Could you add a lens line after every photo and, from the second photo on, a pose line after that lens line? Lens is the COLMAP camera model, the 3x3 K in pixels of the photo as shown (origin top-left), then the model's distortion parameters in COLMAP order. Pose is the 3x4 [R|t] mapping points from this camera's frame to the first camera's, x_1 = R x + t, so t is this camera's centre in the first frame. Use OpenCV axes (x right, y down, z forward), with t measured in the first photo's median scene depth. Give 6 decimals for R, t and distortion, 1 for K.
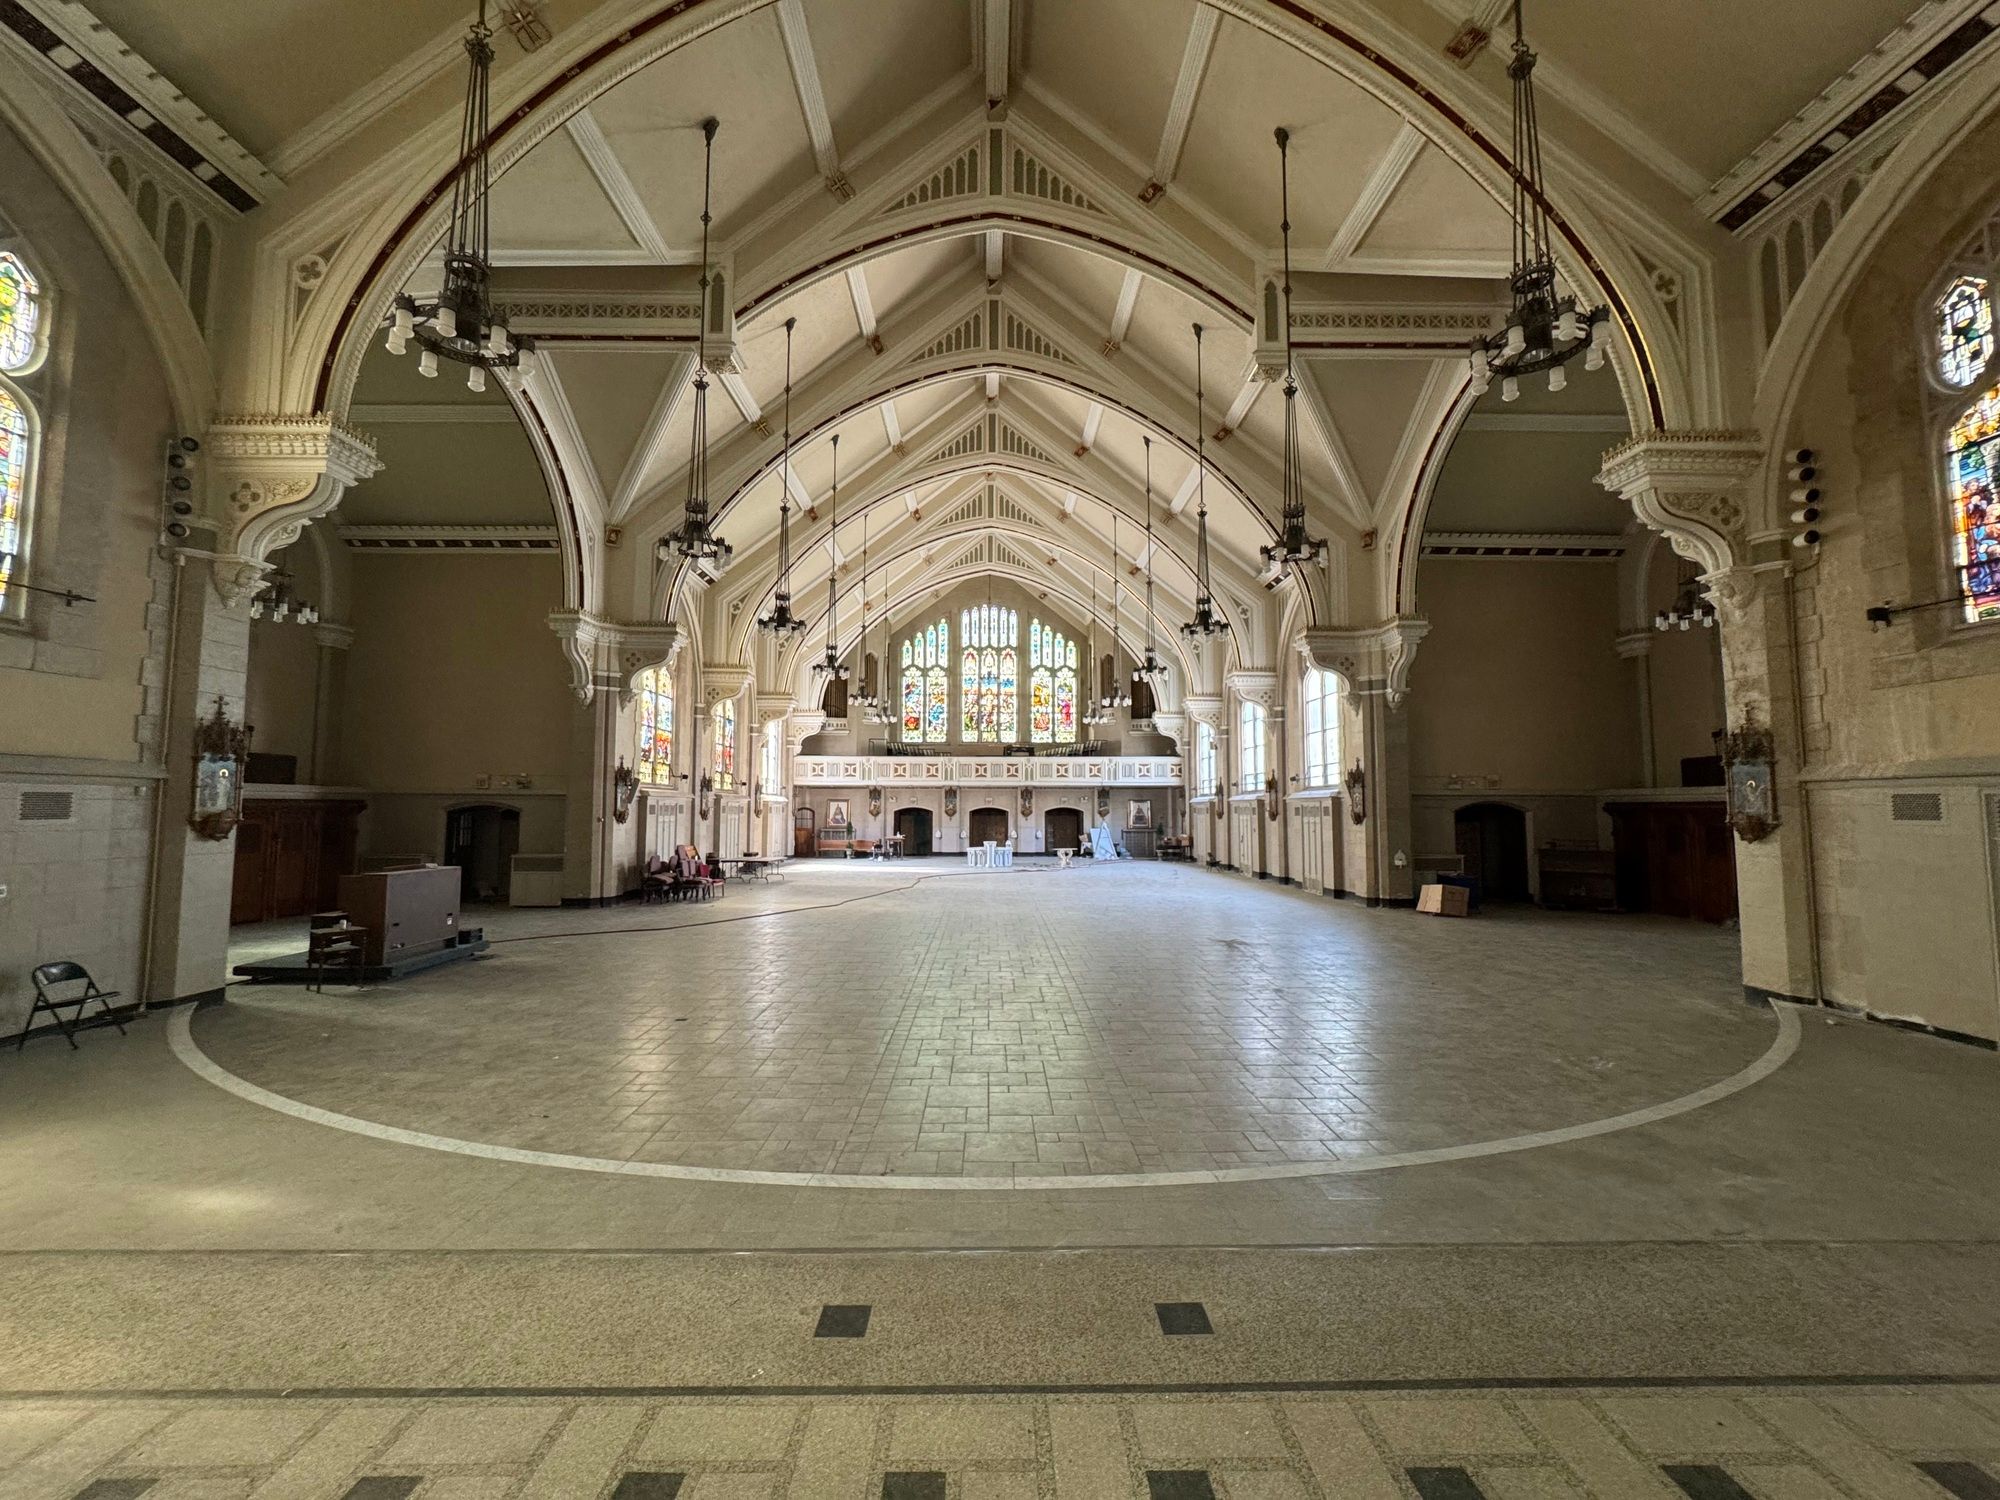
lens RADIAL K [[800.8, 0, 1001.3], [0, 800.8, 750.0], [0, 0, 1]] dist [-0.001524, 0.000014]
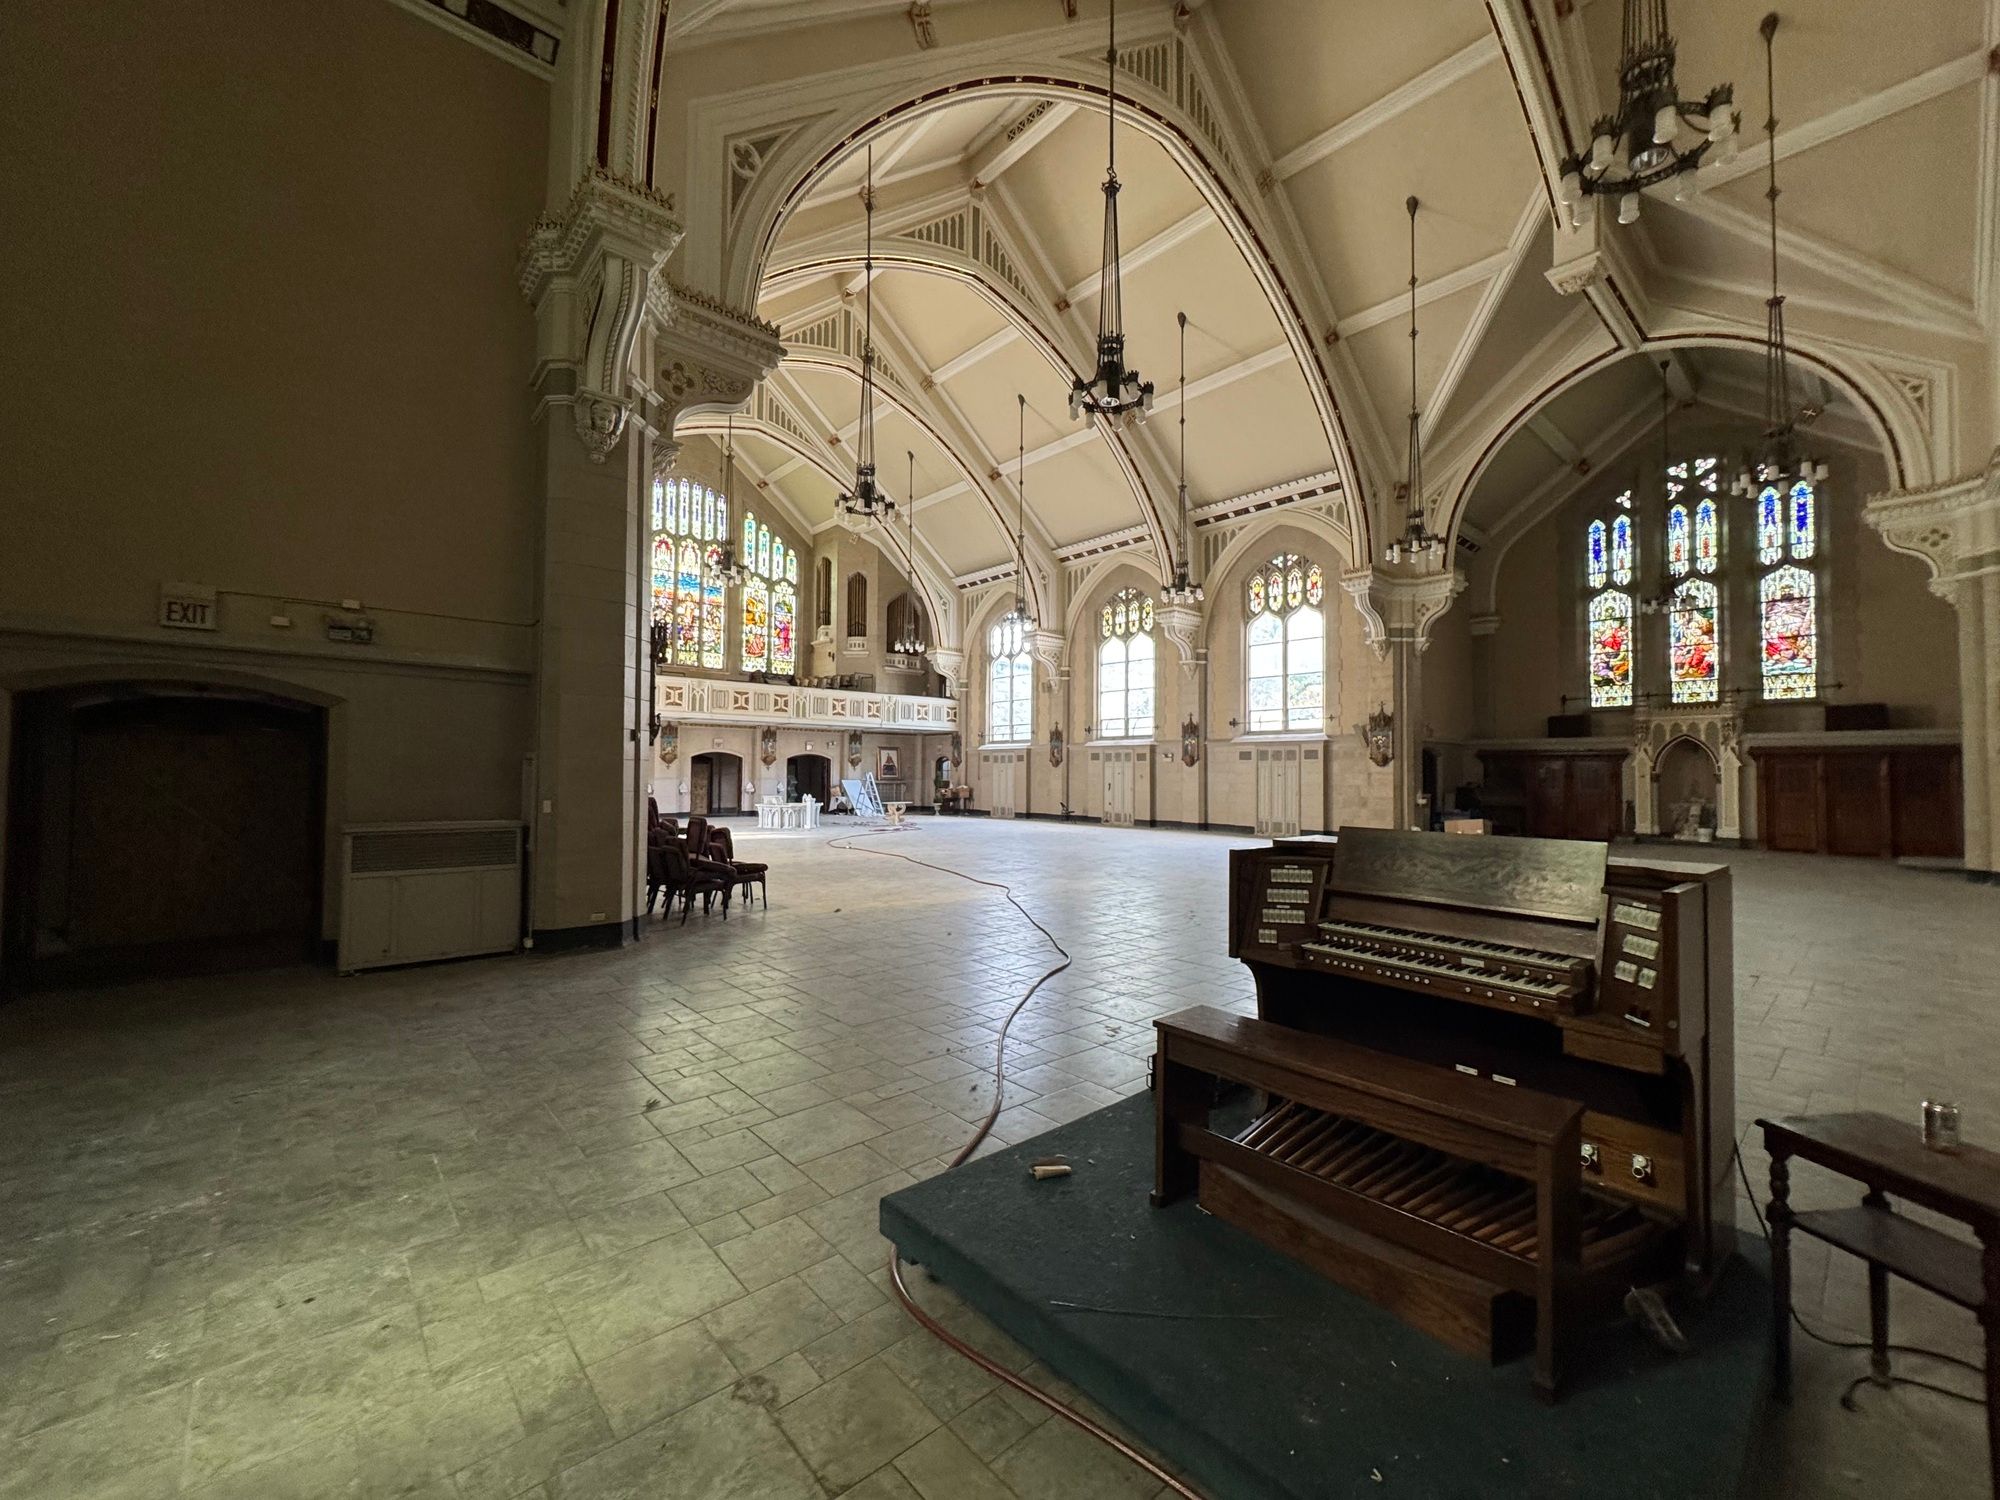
lens RADIAL K [[800.8, 0, 998.6], [0, 800.8, 750.3], [0, 0, 1]] dist [-0.001524, 0.000014]
pose [[0.765824, 0.022596, 0.642653, -0.295120], [-0.054977, 0.998024, 0.030423, 0.033442], [-0.640695, -0.058629, 0.765553, 0.259994]]
